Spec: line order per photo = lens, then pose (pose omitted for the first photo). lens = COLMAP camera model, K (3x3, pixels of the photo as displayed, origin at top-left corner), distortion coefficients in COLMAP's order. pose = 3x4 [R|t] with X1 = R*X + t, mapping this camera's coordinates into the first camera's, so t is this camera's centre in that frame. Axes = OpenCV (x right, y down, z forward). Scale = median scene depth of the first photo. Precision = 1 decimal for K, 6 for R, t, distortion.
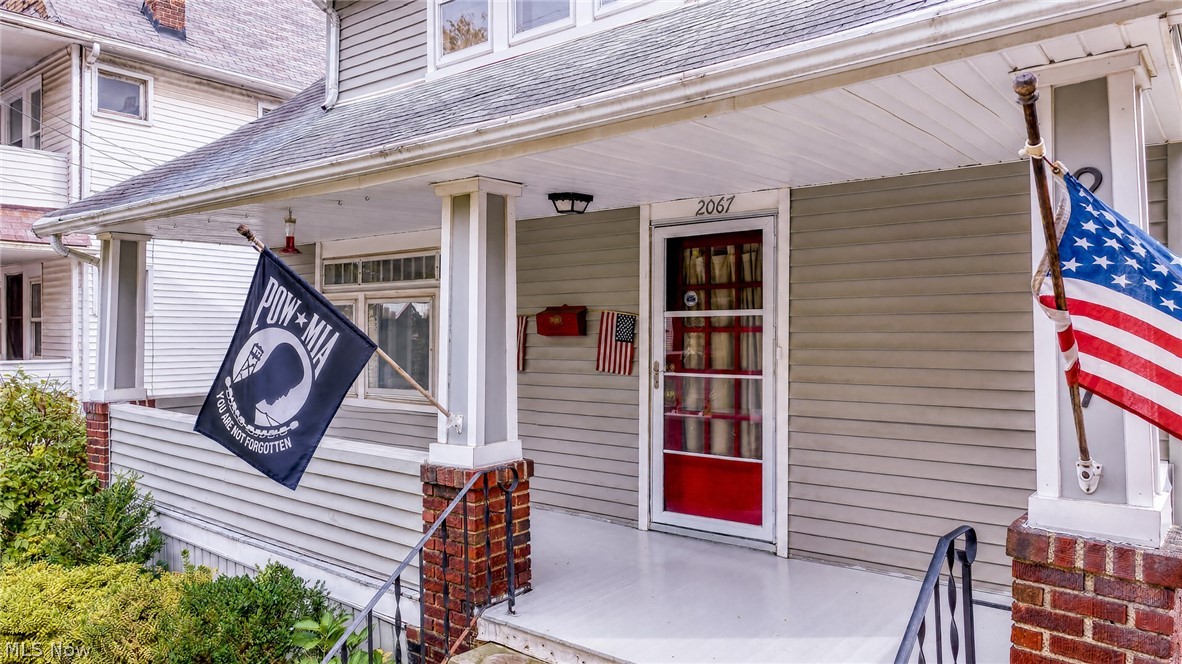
lens RADIAL K [[822.8, 0, 591.0], [0, 822.8, 332.0], [0, 0, 1]] dist [-0.000566, -0.000805]
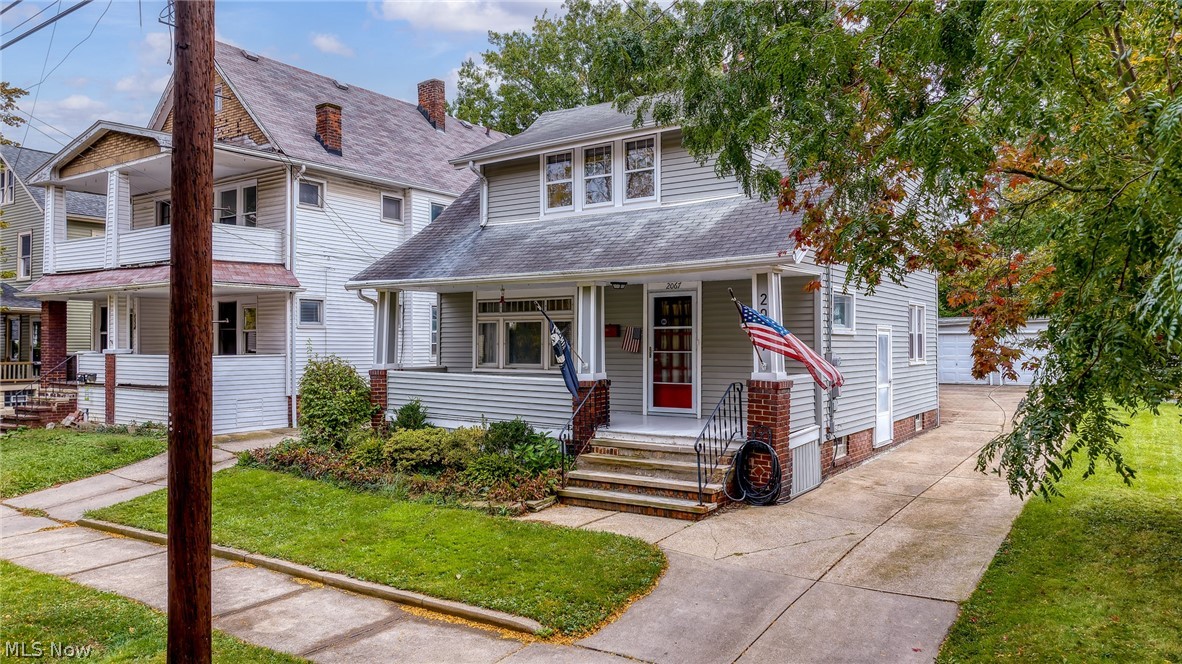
lens RADIAL K [[822.8, 0, 591.0], [0, 822.8, 332.0], [0, 0, 1]] dist [-0.000566, -0.000805]
pose [[0.997997, -0.000402, 0.063258, -0.260947], [0.001237, 0.999913, -0.013154, 0.023705], [-0.063248, 0.013206, 0.997910, -1.497047]]
